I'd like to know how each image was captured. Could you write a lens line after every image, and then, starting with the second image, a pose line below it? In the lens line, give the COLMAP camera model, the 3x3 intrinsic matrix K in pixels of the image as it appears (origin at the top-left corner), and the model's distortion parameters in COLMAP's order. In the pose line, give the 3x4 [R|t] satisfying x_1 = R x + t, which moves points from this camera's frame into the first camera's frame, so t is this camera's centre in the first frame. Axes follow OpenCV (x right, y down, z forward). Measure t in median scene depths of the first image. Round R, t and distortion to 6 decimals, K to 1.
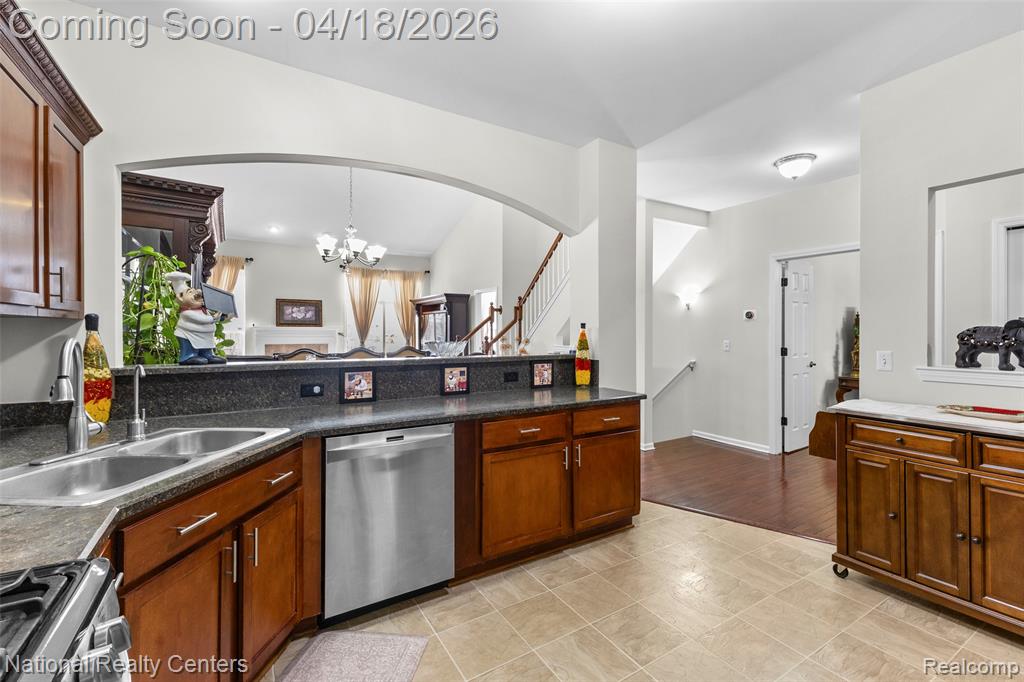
lens RADIAL K [[441.9, 0, 514.4], [0, 441.9, 334.4], [0, 0, 1]] dist [0.005437, -0.001293]
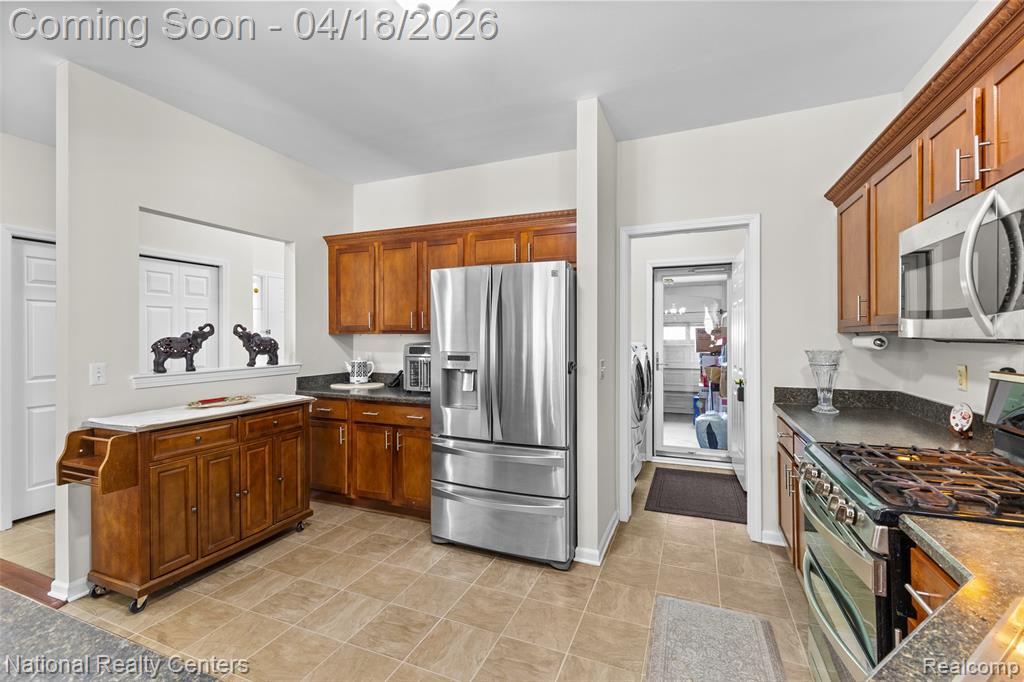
lens RADIAL K [[438.1, 0, 513.1], [0, 438.1, 334.0], [0, 0, 1]] dist [-0.003405, -0.000520]
pose [[-0.585475, 0.008868, 0.810642, -0.491563], [0.008381, 0.999953, -0.004886, -0.015361], [-0.810647, 0.003933, -0.585521, 0.980563]]
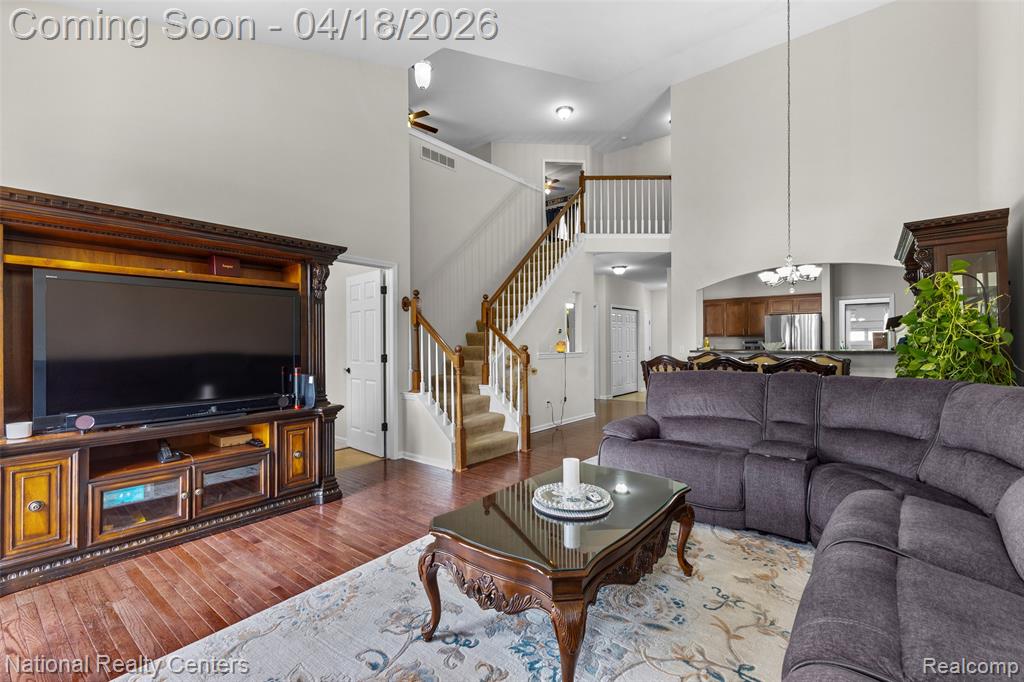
lens RADIAL K [[441.9, 0, 512.6], [0, 441.9, 340.2], [0, 0, 1]] dist [0.005437, -0.001293]
pose [[-0.328962, 0.009059, 0.944300, -1.672447], [0.014531, 0.999884, -0.004530, -0.013807], [-0.944231, 0.012232, -0.329056, 2.875981]]
